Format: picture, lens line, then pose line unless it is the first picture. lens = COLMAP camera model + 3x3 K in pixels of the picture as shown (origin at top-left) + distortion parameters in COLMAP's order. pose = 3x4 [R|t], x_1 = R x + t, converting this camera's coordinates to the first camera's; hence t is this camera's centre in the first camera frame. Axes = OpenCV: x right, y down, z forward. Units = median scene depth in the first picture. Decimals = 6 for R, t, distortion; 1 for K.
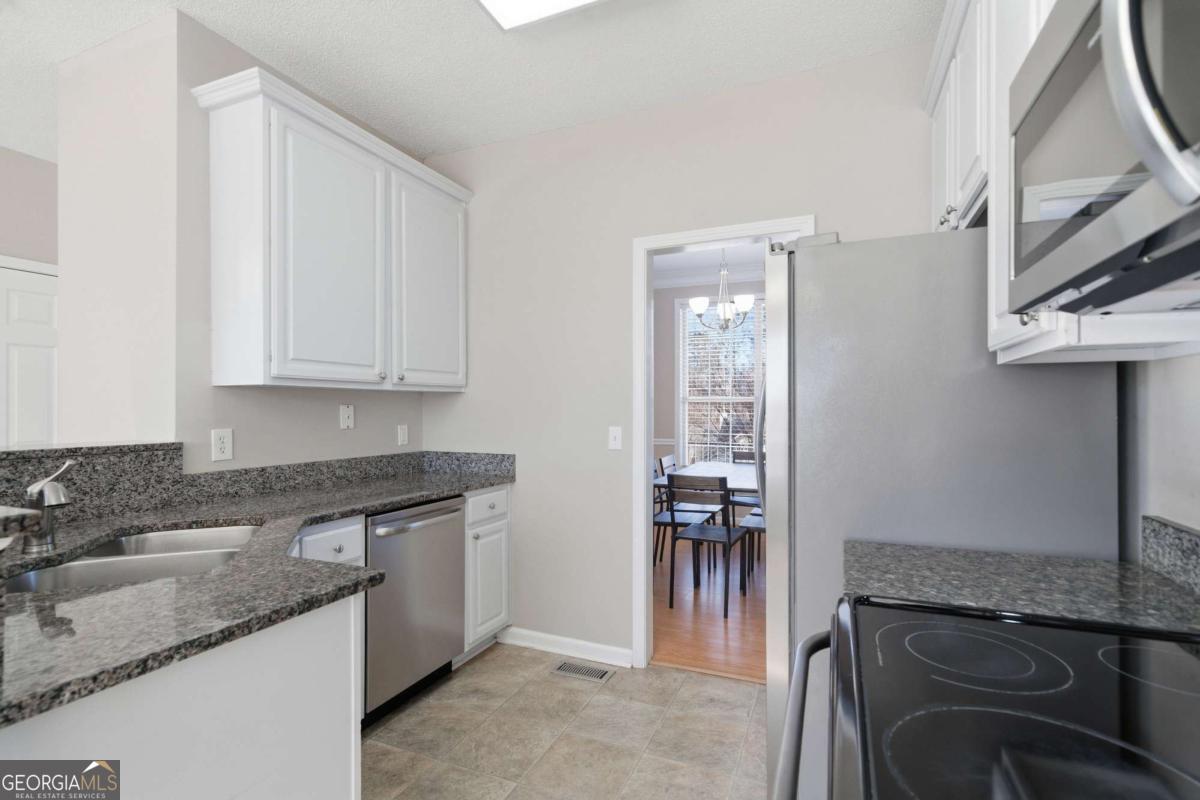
lens RADIAL K [[573.7, 0, 606.5], [0, 573.7, 406.0], [0, 0, 1]] dist [-0.007388, 0.013071]
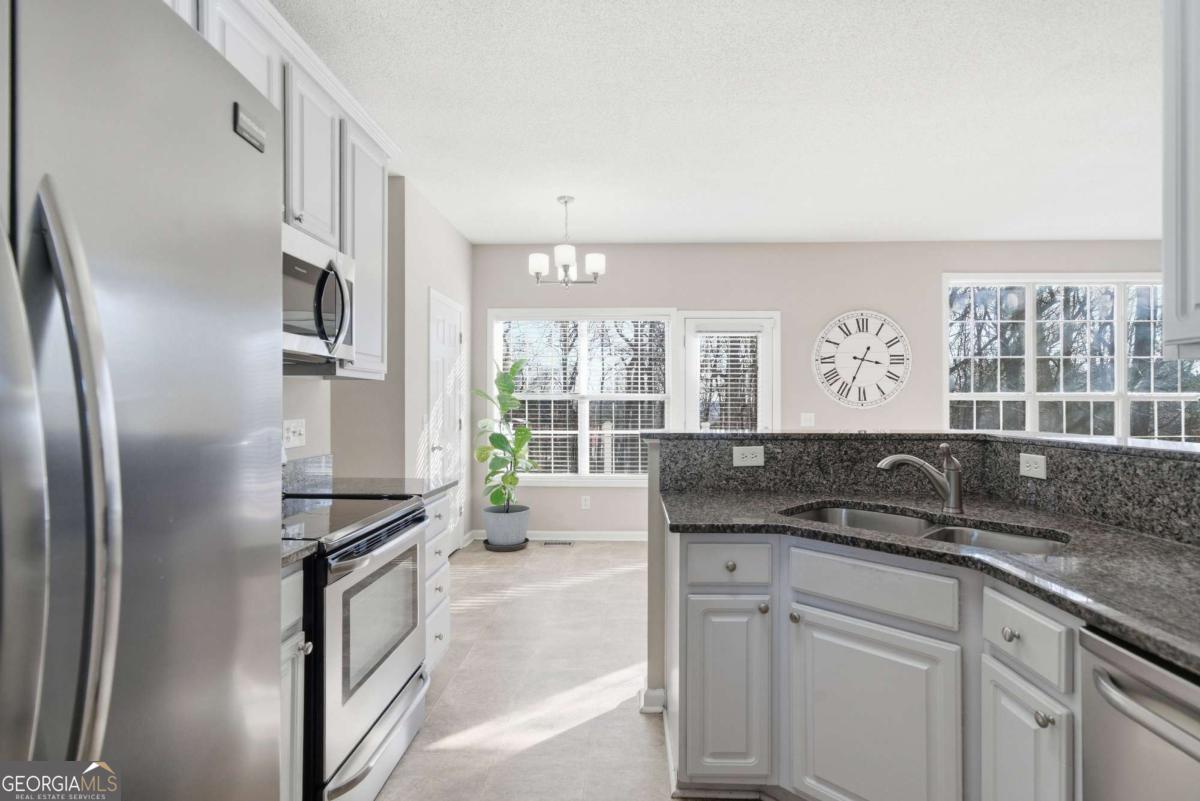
lens RADIAL K [[573.7, 0, 609.5], [0, 573.7, 399.7], [0, 0, 1]] dist [-0.007388, 0.013071]
pose [[-0.941278, -0.001467, -0.337629, 0.140819], [0.002639, 0.999928, -0.011700, 0.008346], [0.337622, -0.011904, -0.941206, 1.512776]]
